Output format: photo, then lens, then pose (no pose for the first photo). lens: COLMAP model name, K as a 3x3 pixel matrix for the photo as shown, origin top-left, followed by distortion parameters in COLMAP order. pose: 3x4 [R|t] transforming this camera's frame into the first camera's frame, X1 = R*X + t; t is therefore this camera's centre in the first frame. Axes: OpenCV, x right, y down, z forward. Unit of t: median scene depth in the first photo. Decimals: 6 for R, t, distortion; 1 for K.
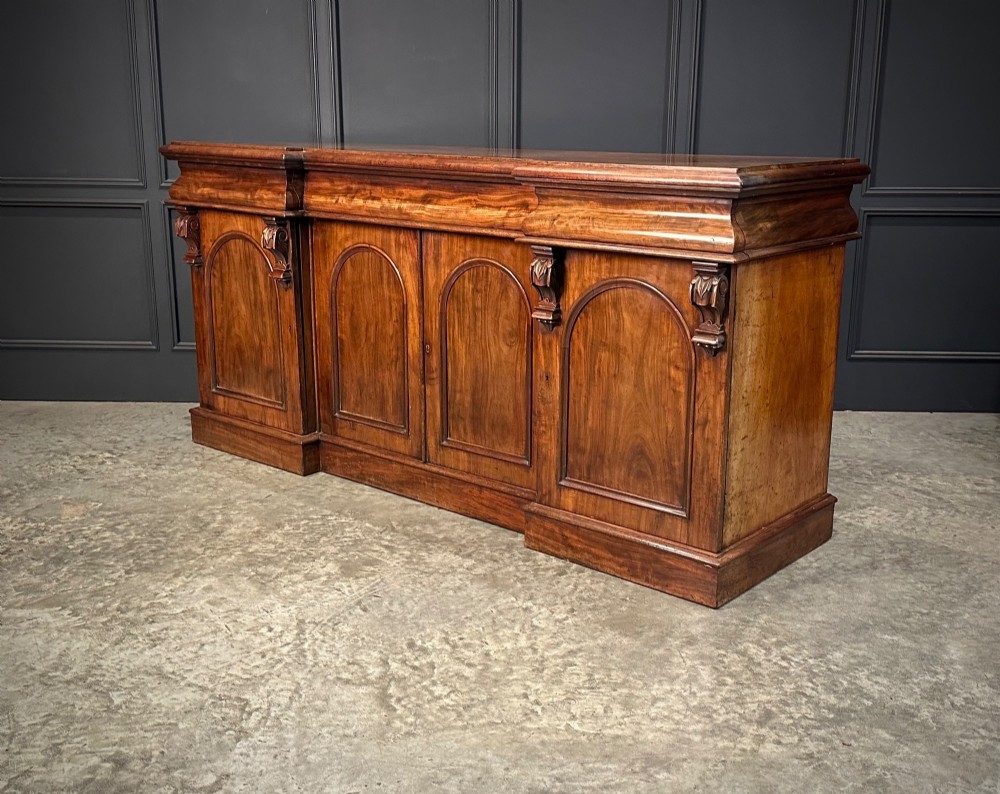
lens RADIAL K [[1113.4, 0, 511.3], [0, 1113.4, 394.1], [0, 0, 1]] dist [0.189240, -0.410115]
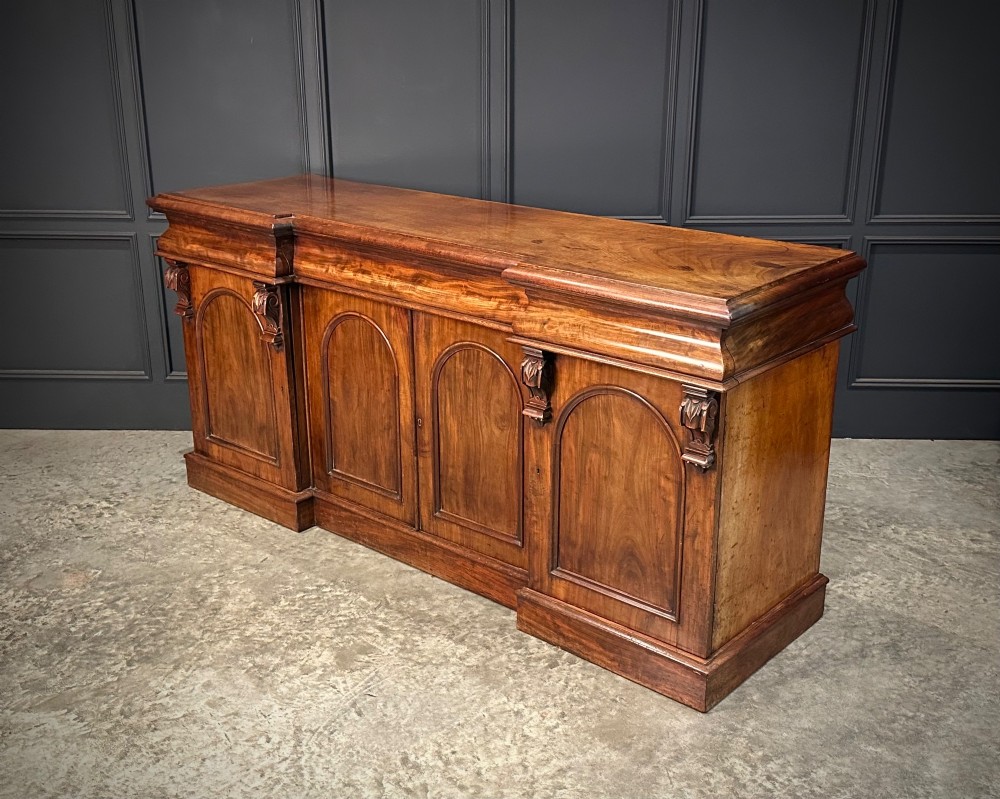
lens RADIAL K [[1147.2, 0, 488.7], [0, 1147.2, 398.6], [0, 0, 1]] dist [0.197946, -0.453391]
pose [[0.999786, -0.003979, -0.020323, 0.009440], [0.005740, 0.996161, 0.087351, -0.180491], [0.019897, -0.087449, 0.995970, -0.025935]]
